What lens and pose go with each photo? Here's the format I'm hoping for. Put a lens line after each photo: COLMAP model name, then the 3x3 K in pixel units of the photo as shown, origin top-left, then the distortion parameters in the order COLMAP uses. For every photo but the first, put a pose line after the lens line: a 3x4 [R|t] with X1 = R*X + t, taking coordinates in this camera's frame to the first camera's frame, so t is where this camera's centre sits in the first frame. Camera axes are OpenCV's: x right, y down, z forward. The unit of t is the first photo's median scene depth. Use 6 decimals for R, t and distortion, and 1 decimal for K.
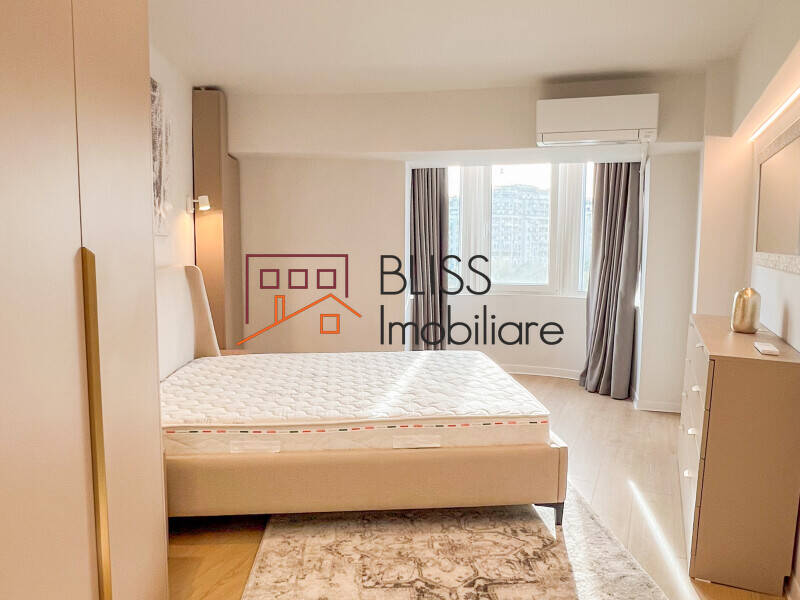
lens RADIAL K [[576.0, 0, 400.0], [0, 576.0, 300.0], [0, 0, 1]] dist [-0.022689, 0.000979]
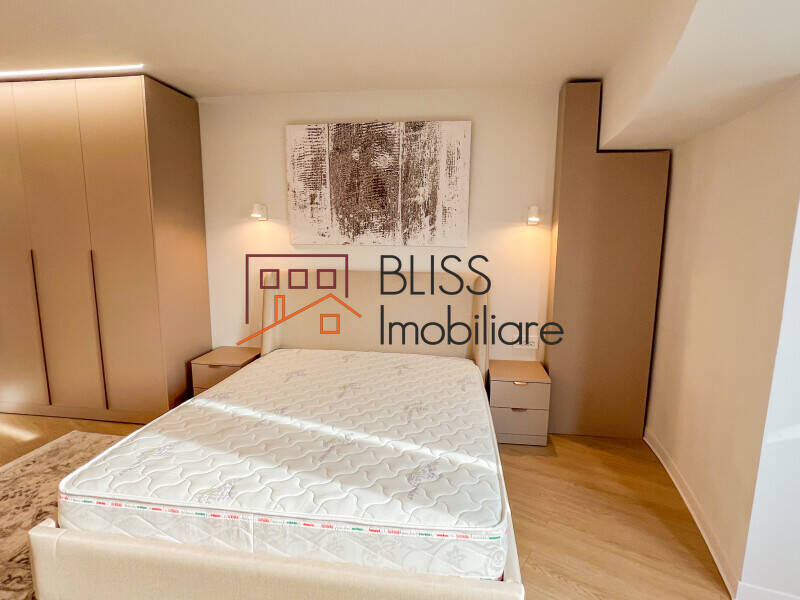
lens RADIAL K [[435.7, 0, 400.0], [0, 435.7, 300.0], [0, 0, 1]] dist [-0.025415, 0.014255]
pose [[-0.189531, 0.144873, -0.971128, 0.364470], [-0.106128, 0.980238, 0.166944, -0.106420], [0.976122, 0.134705, -0.170410, 0.786232]]
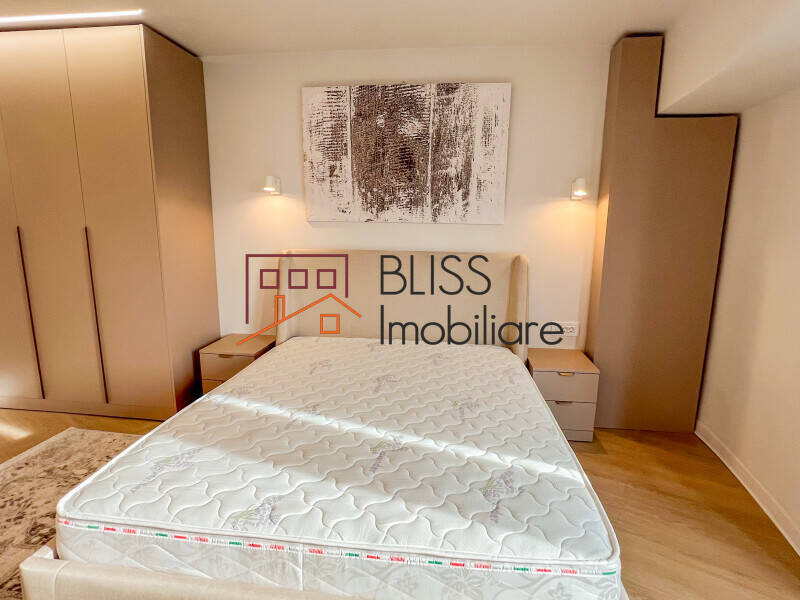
lens RADIAL K [[435.7, 0, 400.0], [0, 435.7, 300.0], [0, 0, 1]] dist [-0.025415, 0.014255]
pose [[-0.177194, 0.174729, -0.968541, 0.316519], [-0.107742, 0.974755, 0.195561, -0.086282], [0.978261, 0.139004, -0.153895, 0.730145]]
